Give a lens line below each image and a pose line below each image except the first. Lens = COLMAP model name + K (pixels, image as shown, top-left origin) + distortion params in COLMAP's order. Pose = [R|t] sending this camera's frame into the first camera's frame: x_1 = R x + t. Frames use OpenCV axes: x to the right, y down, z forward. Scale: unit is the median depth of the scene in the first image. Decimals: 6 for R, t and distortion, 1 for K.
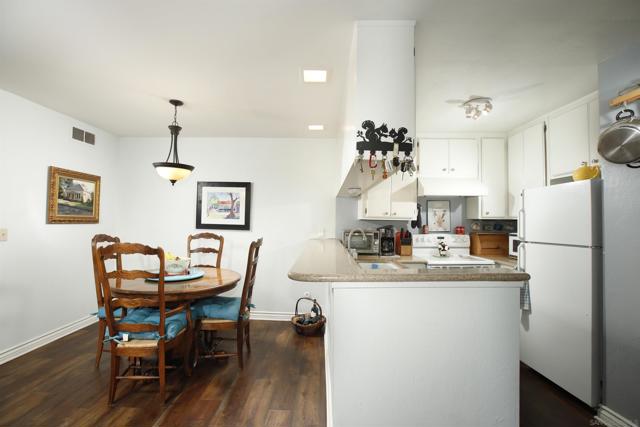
lens RADIAL K [[298.5, 0, 319.0], [0, 298.5, 219.7], [0, 0, 1]] dist [-0.015609, 0.000147]
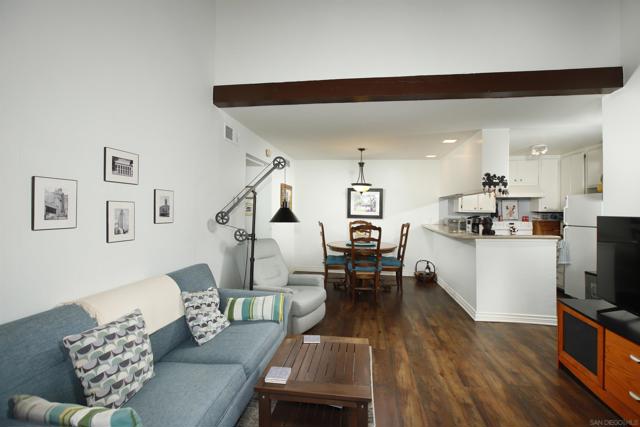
lens RADIAL K [[306.1, 0, 320.0], [0, 306.1, 213.5], [0, 0, 1]] dist [-0.001943, 0.000005]
pose [[0.991138, -0.001717, -0.132825, -0.373312], [0.004486, 0.999779, 0.020545, -0.030071], [0.132761, -0.020959, 0.990926, -0.713764]]
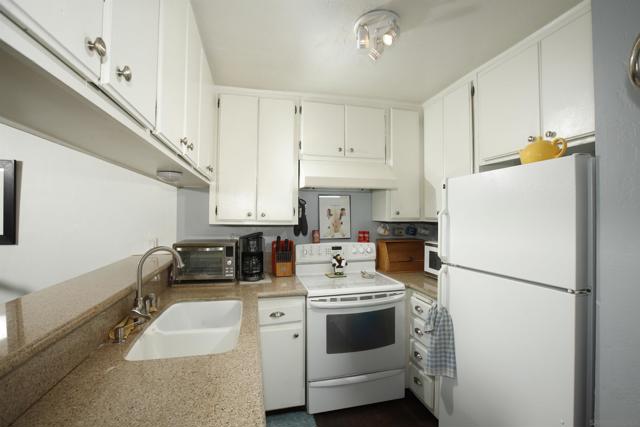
lens RADIAL K [[298.5, 0, 319.0], [0, 298.5, 219.7], [0, 0, 1]] dist [-0.015609, 0.000147]
pose [[0.973610, -0.007589, 0.228091, 0.221489], [0.002767, 0.999766, 0.021455, -0.022483], [-0.228200, -0.020258, 0.973403, 0.346984]]
